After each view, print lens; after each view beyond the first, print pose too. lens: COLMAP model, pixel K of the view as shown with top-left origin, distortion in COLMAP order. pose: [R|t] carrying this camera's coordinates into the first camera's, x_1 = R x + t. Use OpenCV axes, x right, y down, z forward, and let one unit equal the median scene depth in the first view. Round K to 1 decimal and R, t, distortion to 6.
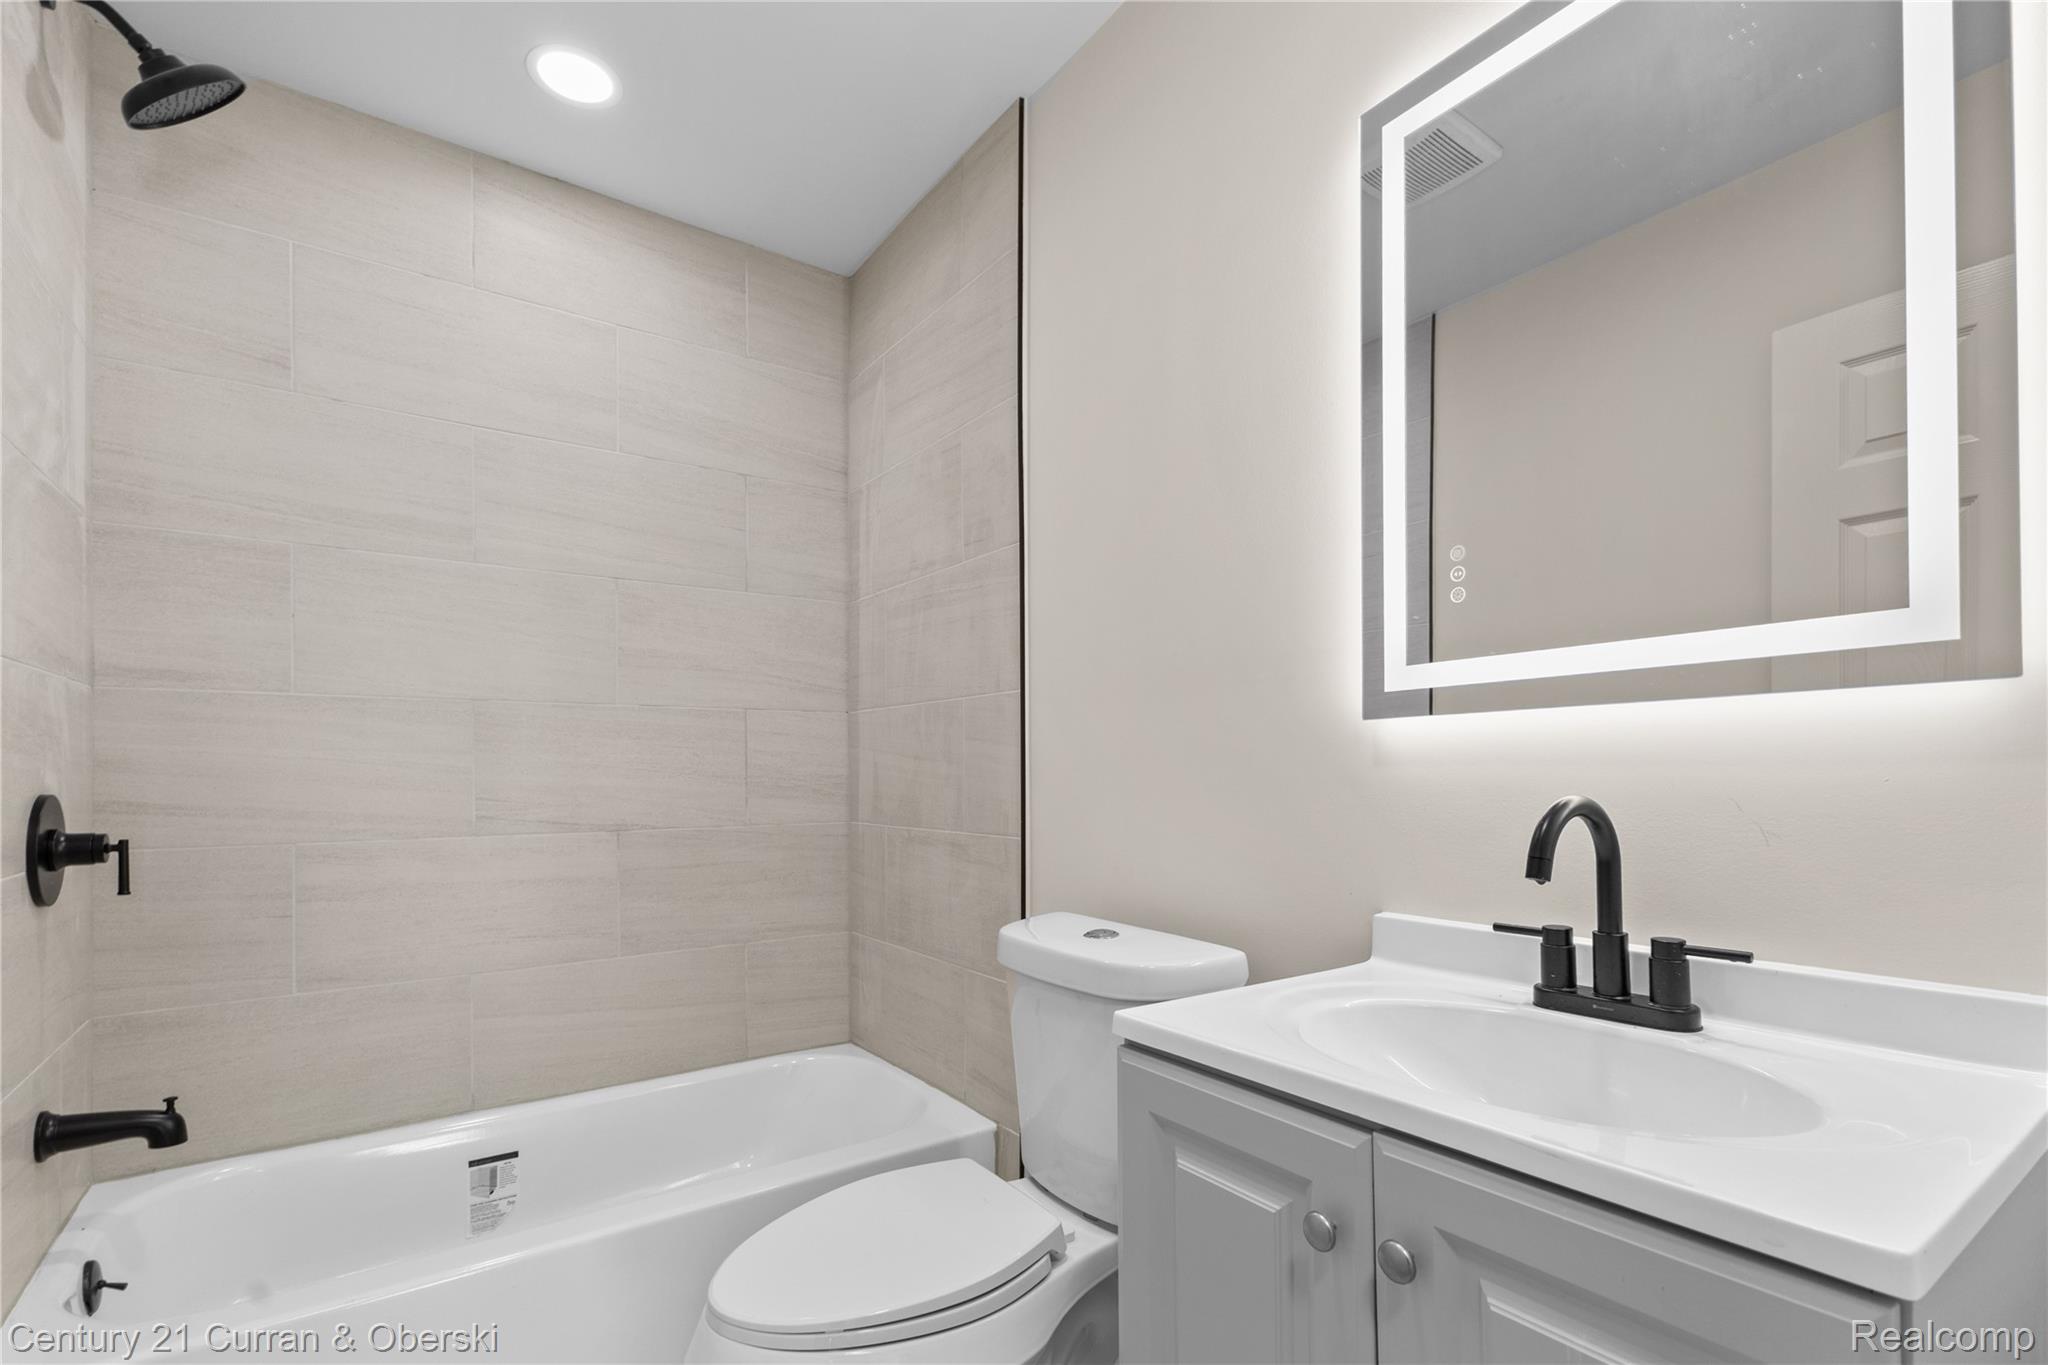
lens RADIAL K [[946.4, 0, 1022.7], [0, 946.4, 765.6], [0, 0, 1]] dist [0.013432, -0.000242]
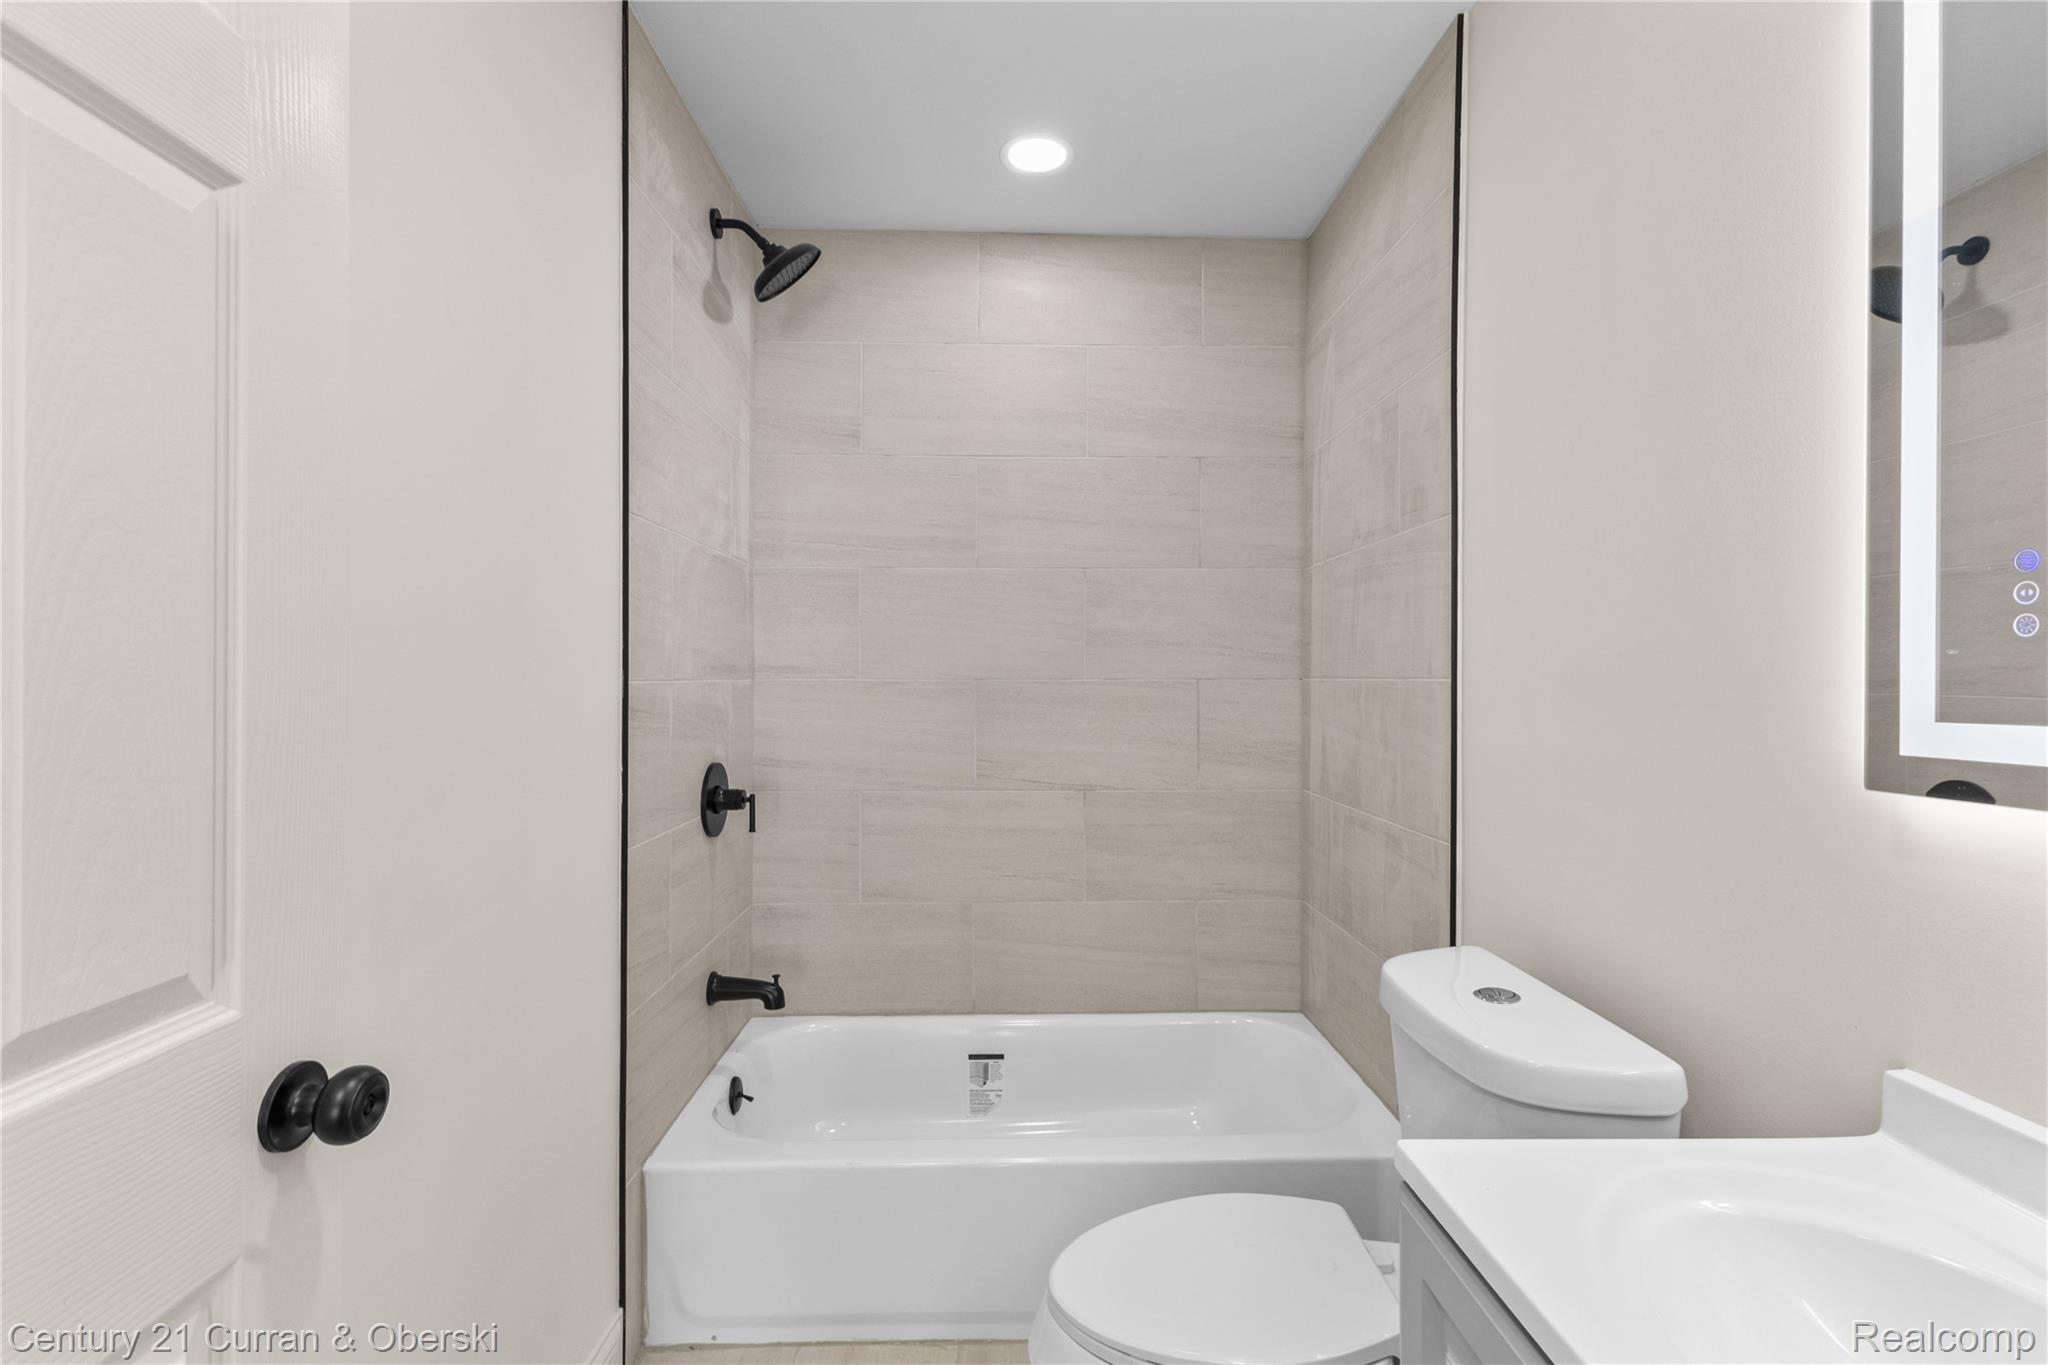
lens RADIAL K [[913.3, 0, 1029.6], [0, 913.3, 673.3], [0, 0, 1]] dist [0.009207, -0.000411]
pose [[0.831398, 0.005333, -0.555652, 0.142465], [-0.001321, 0.999970, 0.007621, -0.089322], [0.555677, -0.005602, 0.831380, 0.056368]]
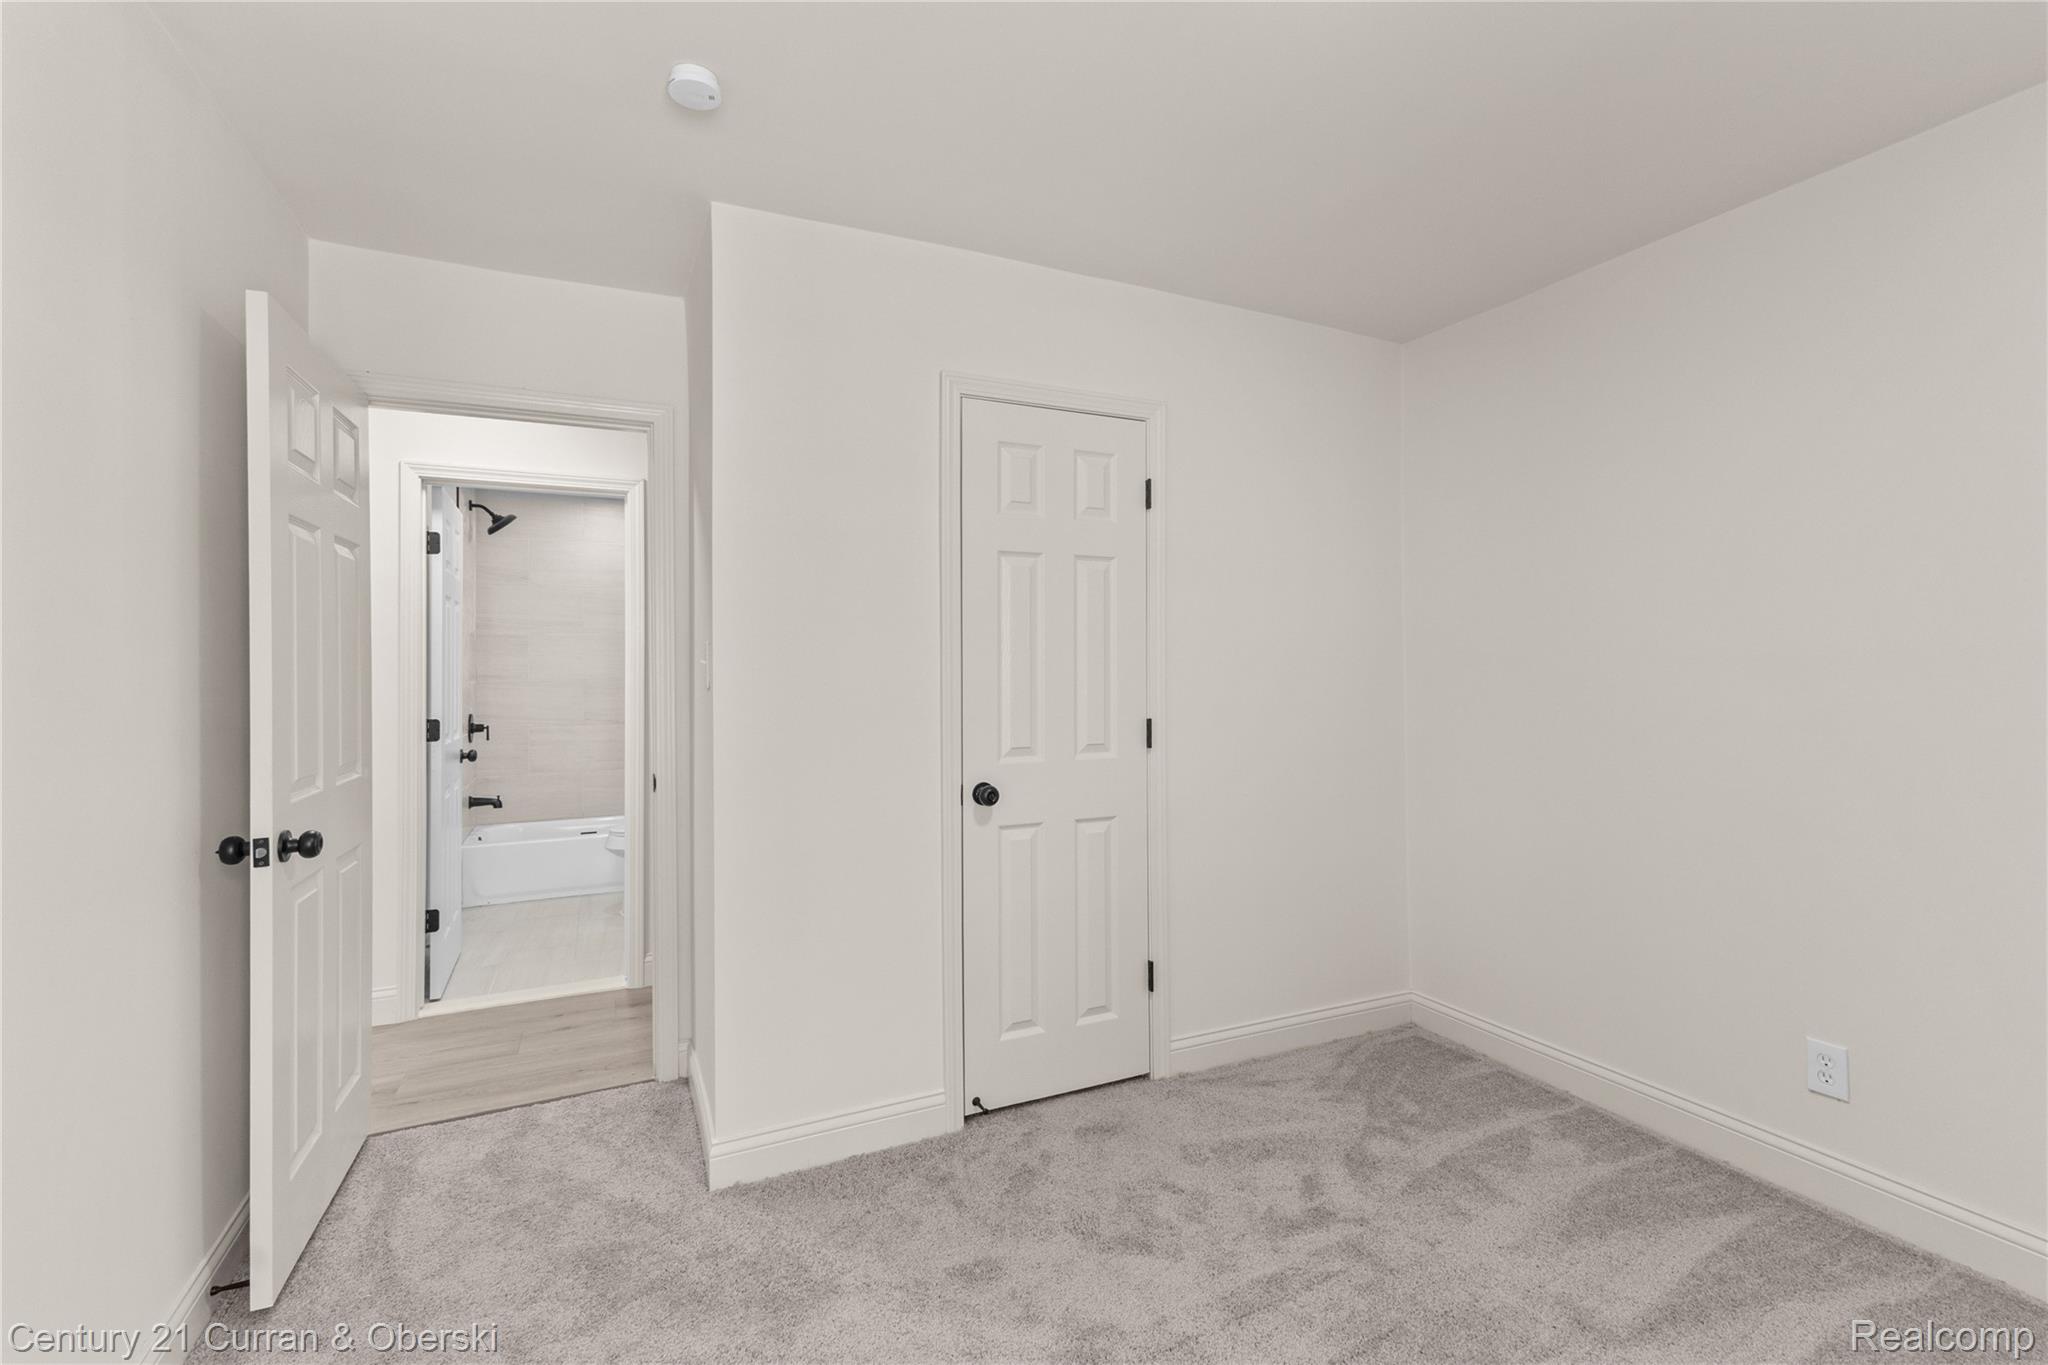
lens RADIAL K [[913.3, 0, 1029.6], [0, 913.3, 673.3], [0, 0, 1]] dist [0.009207, -0.000411]
pose [[0.985005, 0.004959, -0.172452, 1.355801], [-0.002423, 0.999886, 0.014912, -0.142735], [0.172506, -0.014271, 0.984905, -1.658750]]
